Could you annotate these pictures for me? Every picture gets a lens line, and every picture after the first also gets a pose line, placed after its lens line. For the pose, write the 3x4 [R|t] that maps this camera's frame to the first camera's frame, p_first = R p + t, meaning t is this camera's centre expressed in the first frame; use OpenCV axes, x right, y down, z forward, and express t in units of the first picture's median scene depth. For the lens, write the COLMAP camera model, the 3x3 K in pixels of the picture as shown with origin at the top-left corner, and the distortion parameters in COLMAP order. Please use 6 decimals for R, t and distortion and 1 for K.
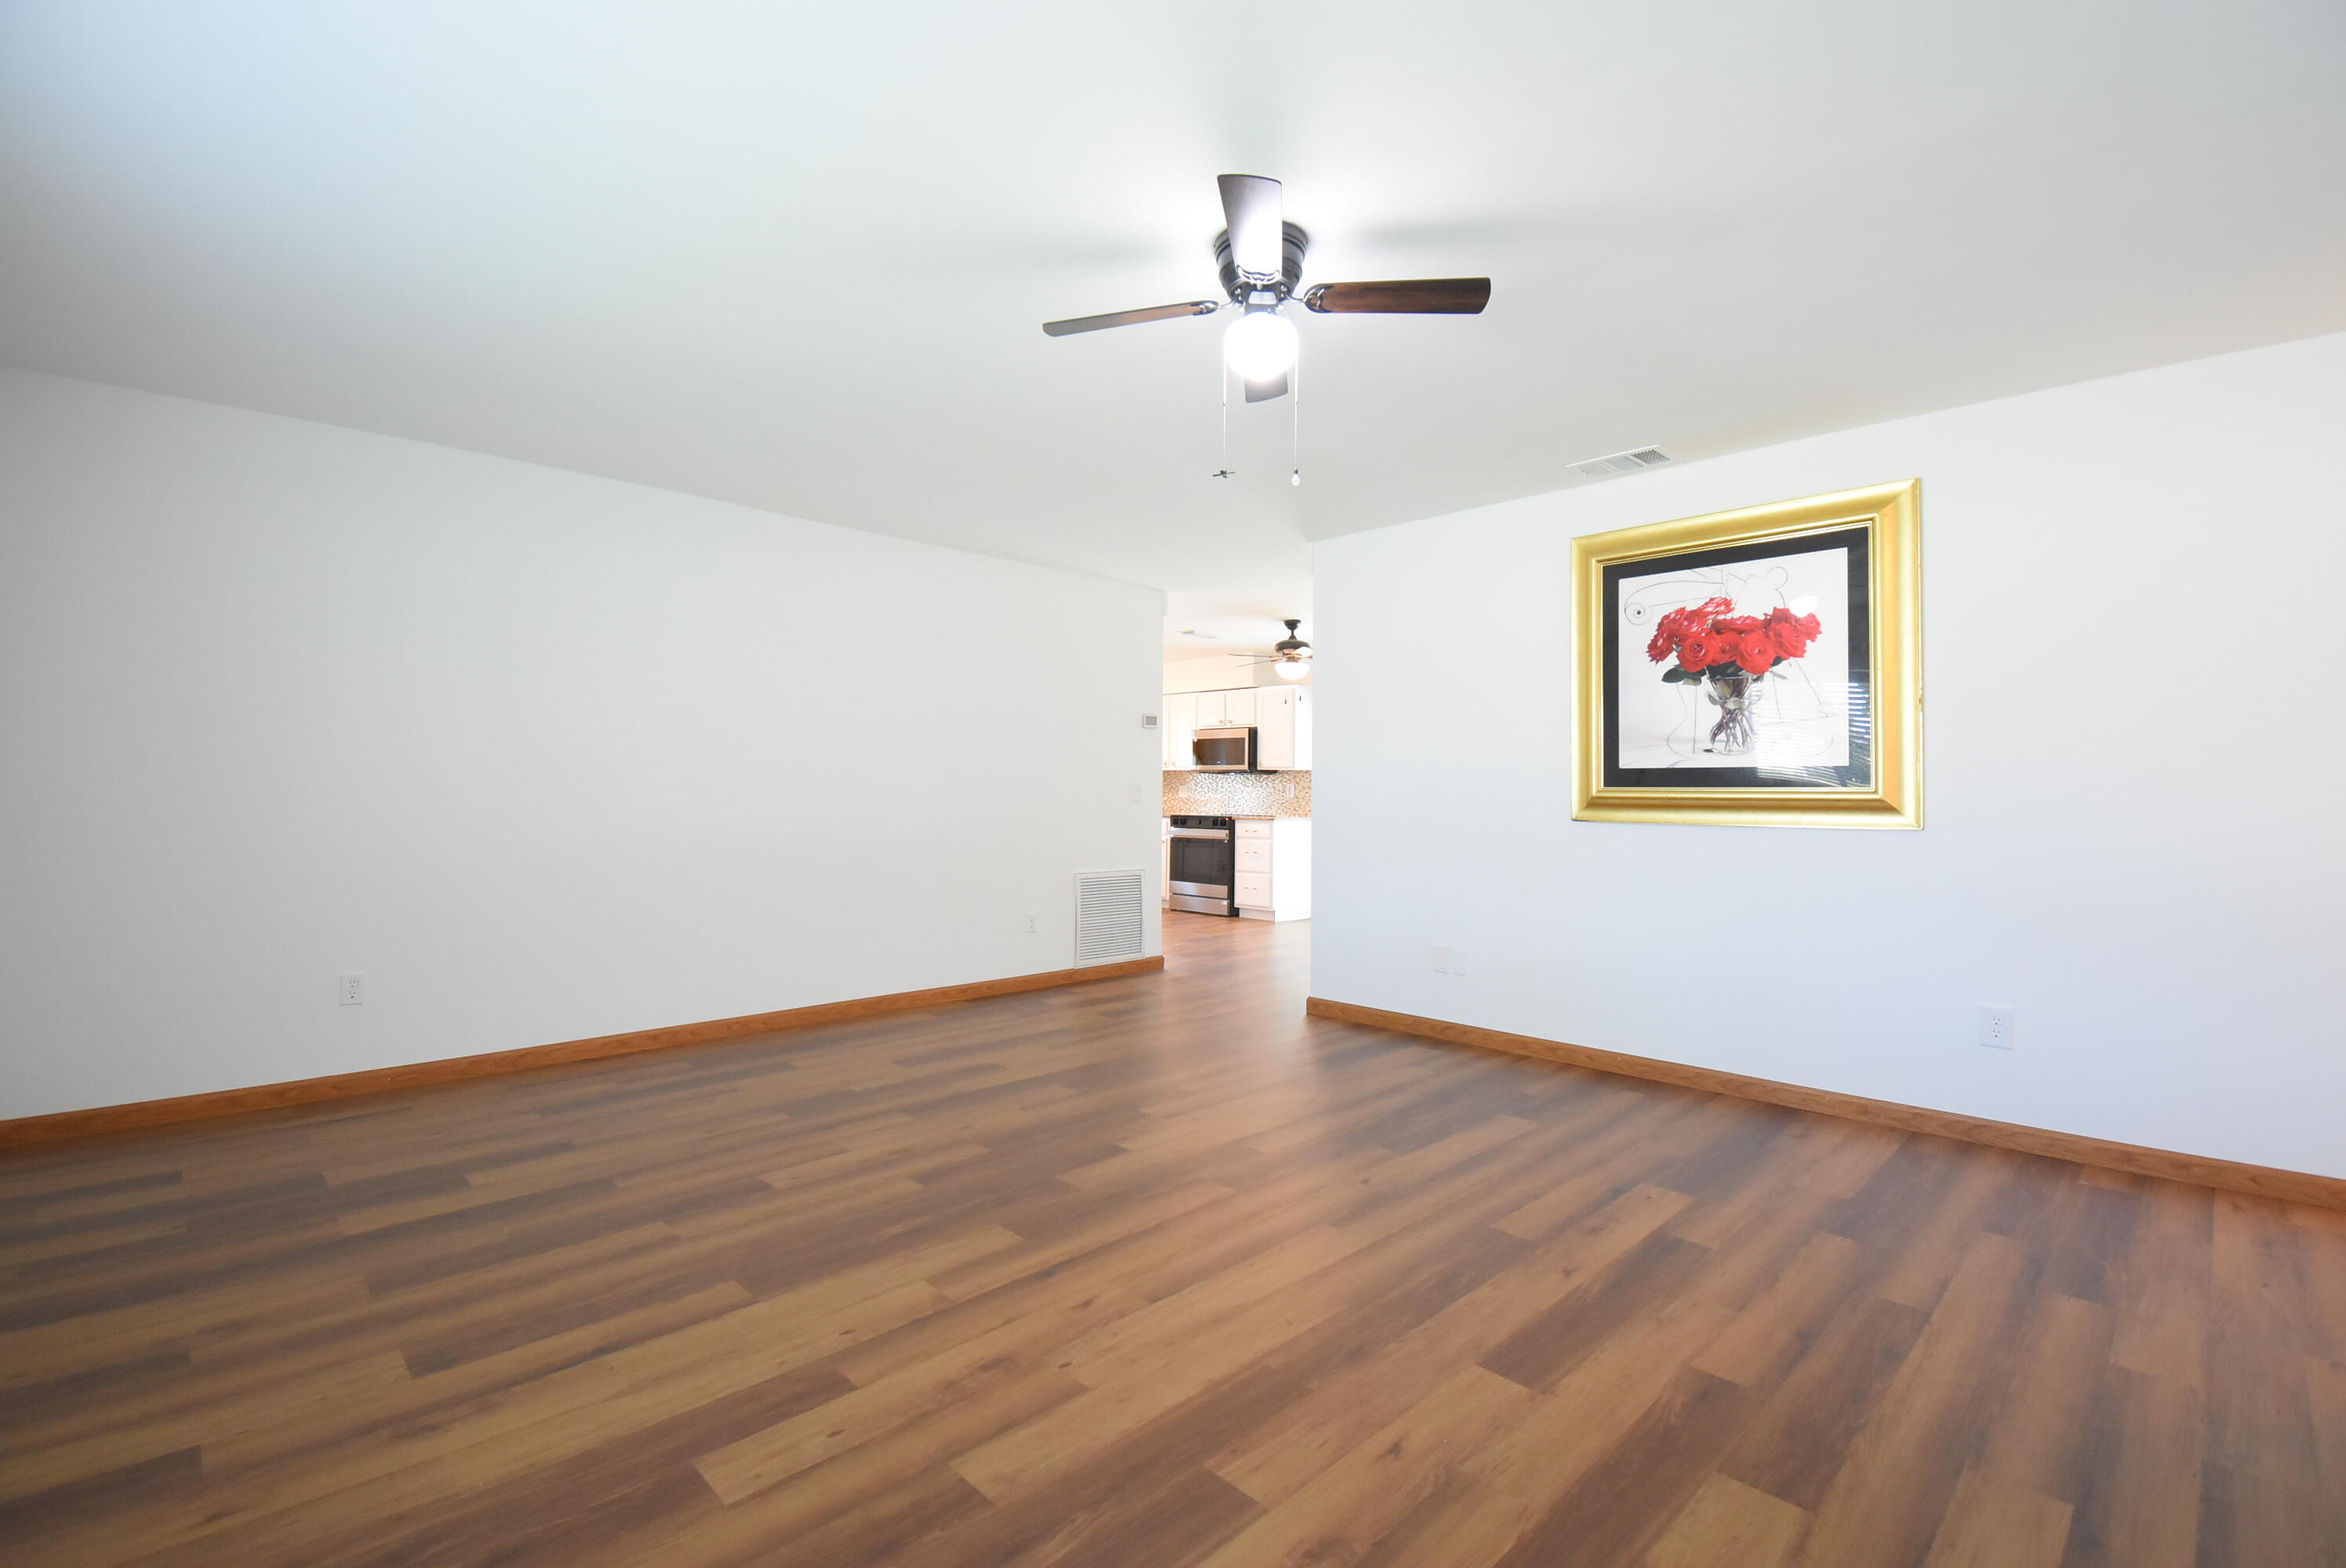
lens RADIAL K [[1045.0, 0, 1169.9], [0, 1045.0, 776.8], [0, 0, 1]] dist [-0.001080, -0.003352]
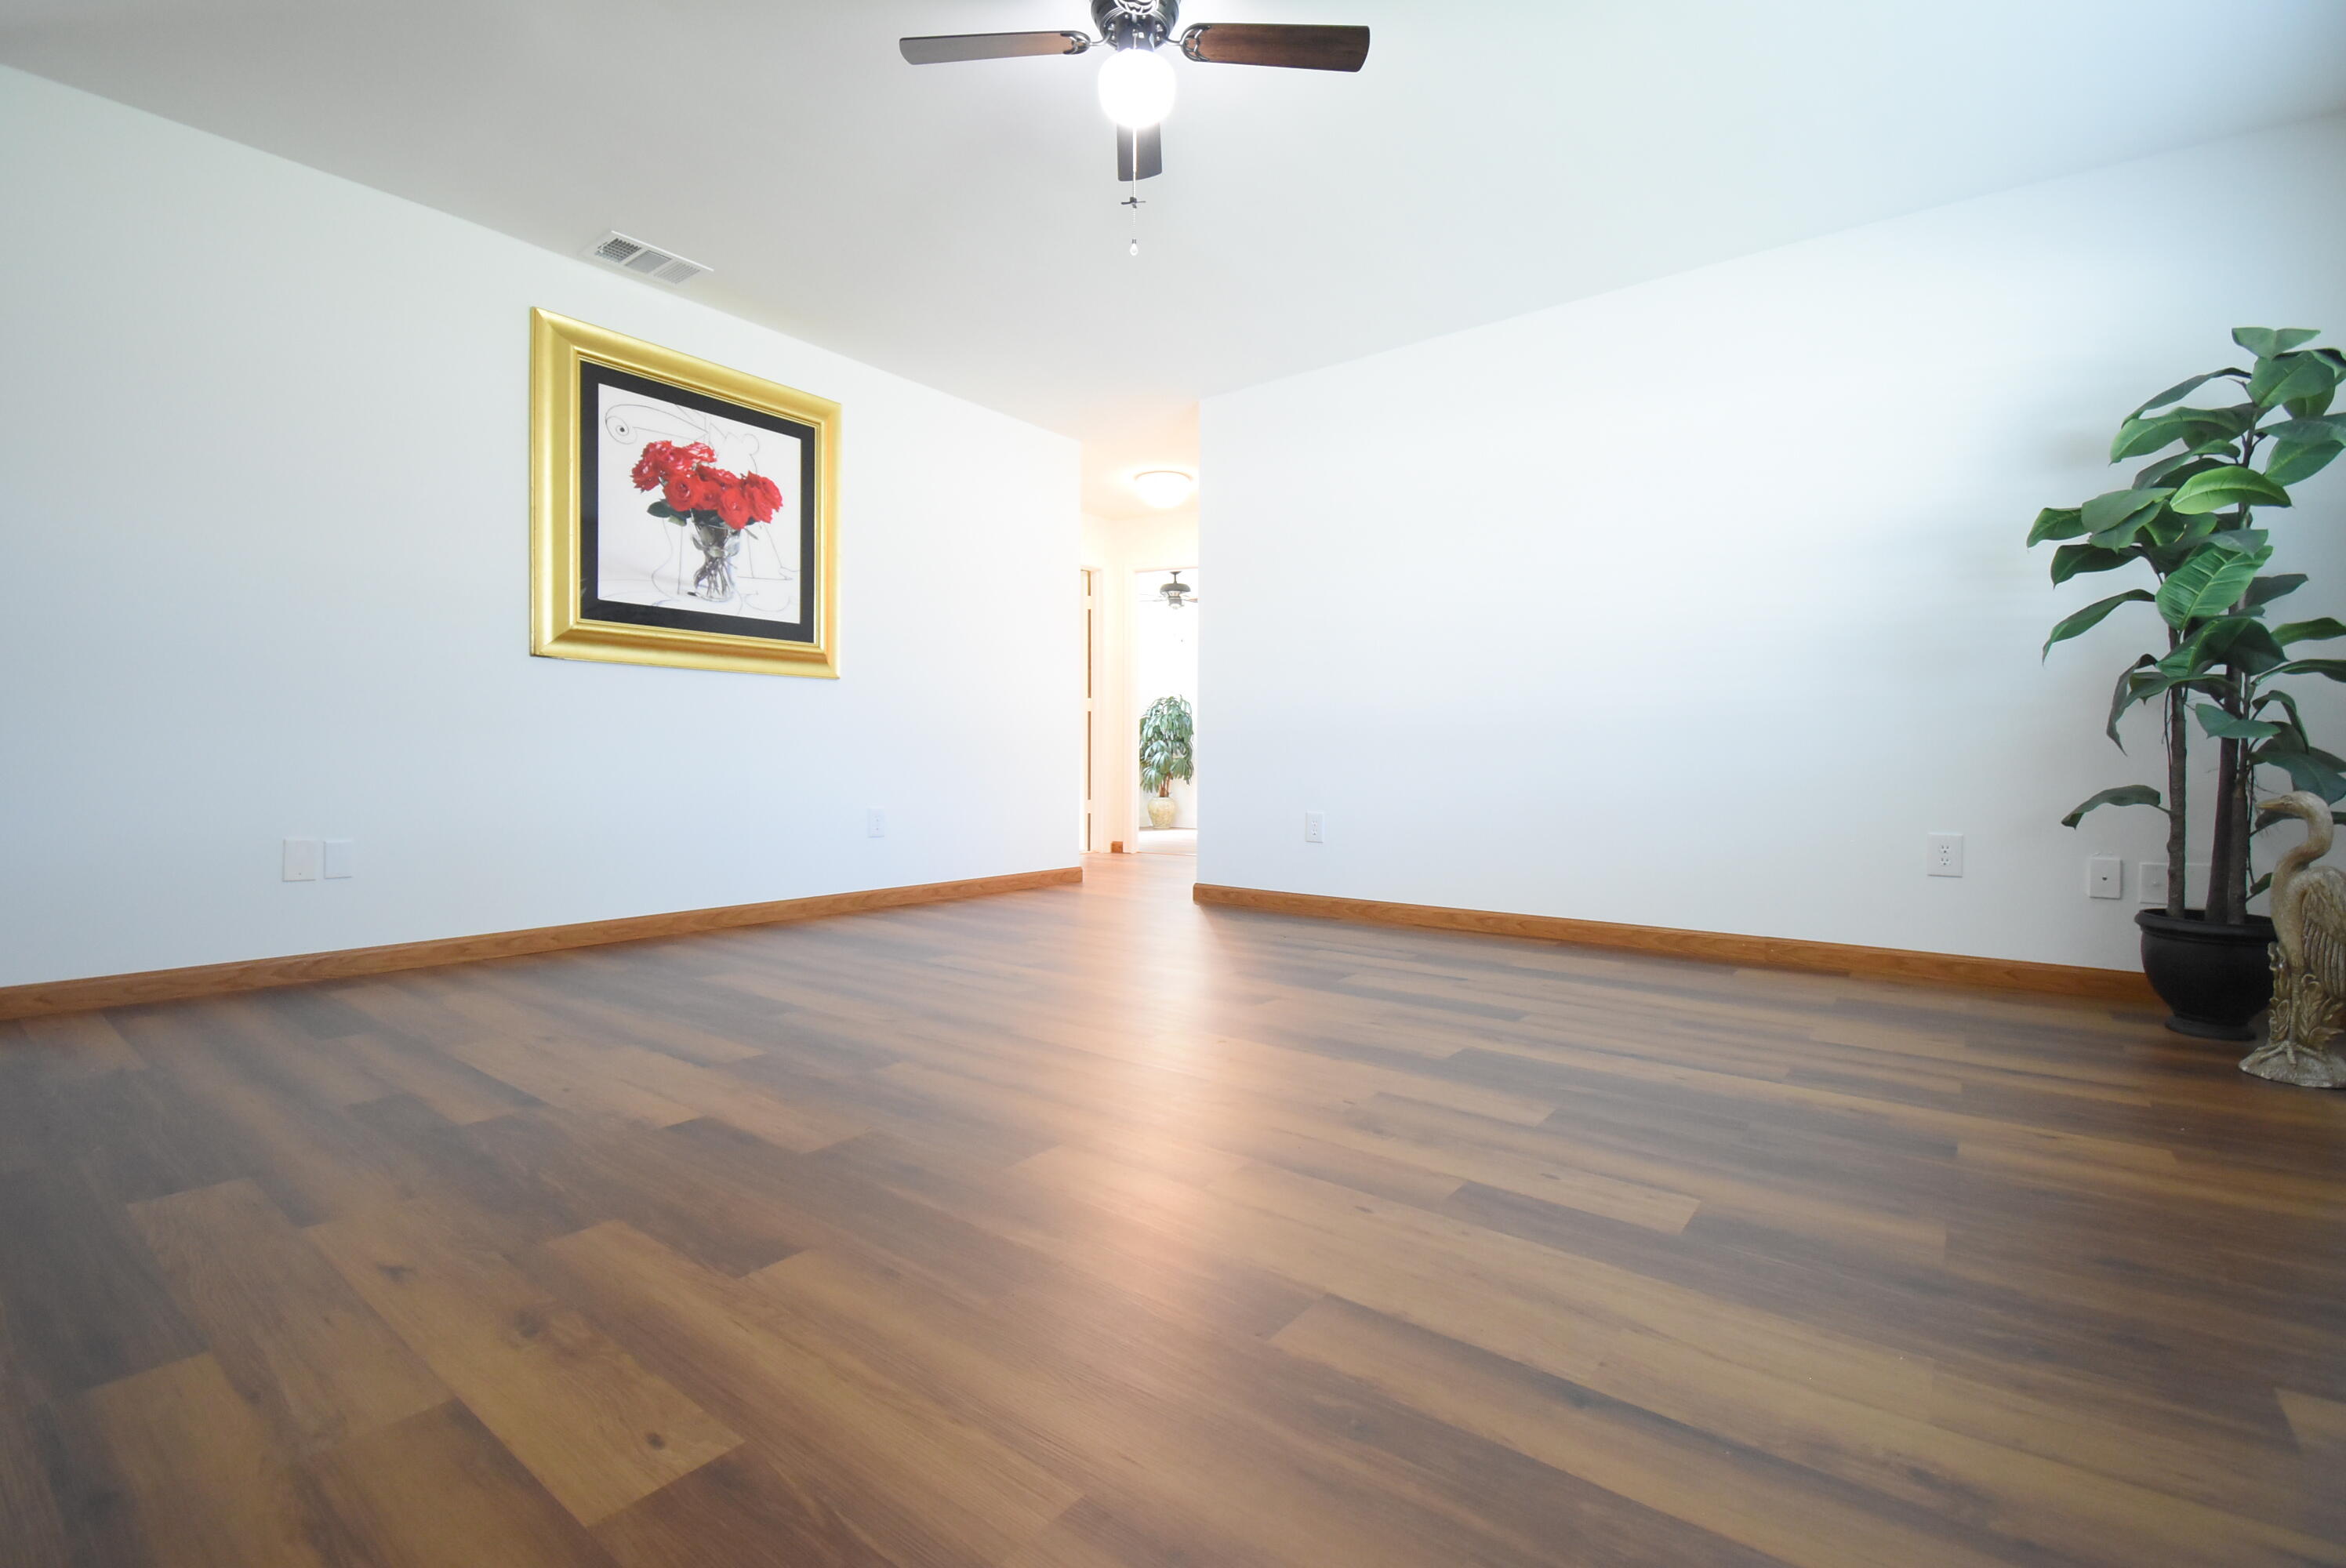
lens RADIAL K [[1045.0, 0, 1168.6], [0, 1045.0, 785.3], [0, 0, 1]] dist [-0.001080, -0.003352]
pose [[-0.136664, -0.029821, 0.990169, -0.554368], [-0.019445, 0.999435, 0.027416, 0.124009], [-0.990427, -0.015507, -0.137166, 0.689649]]
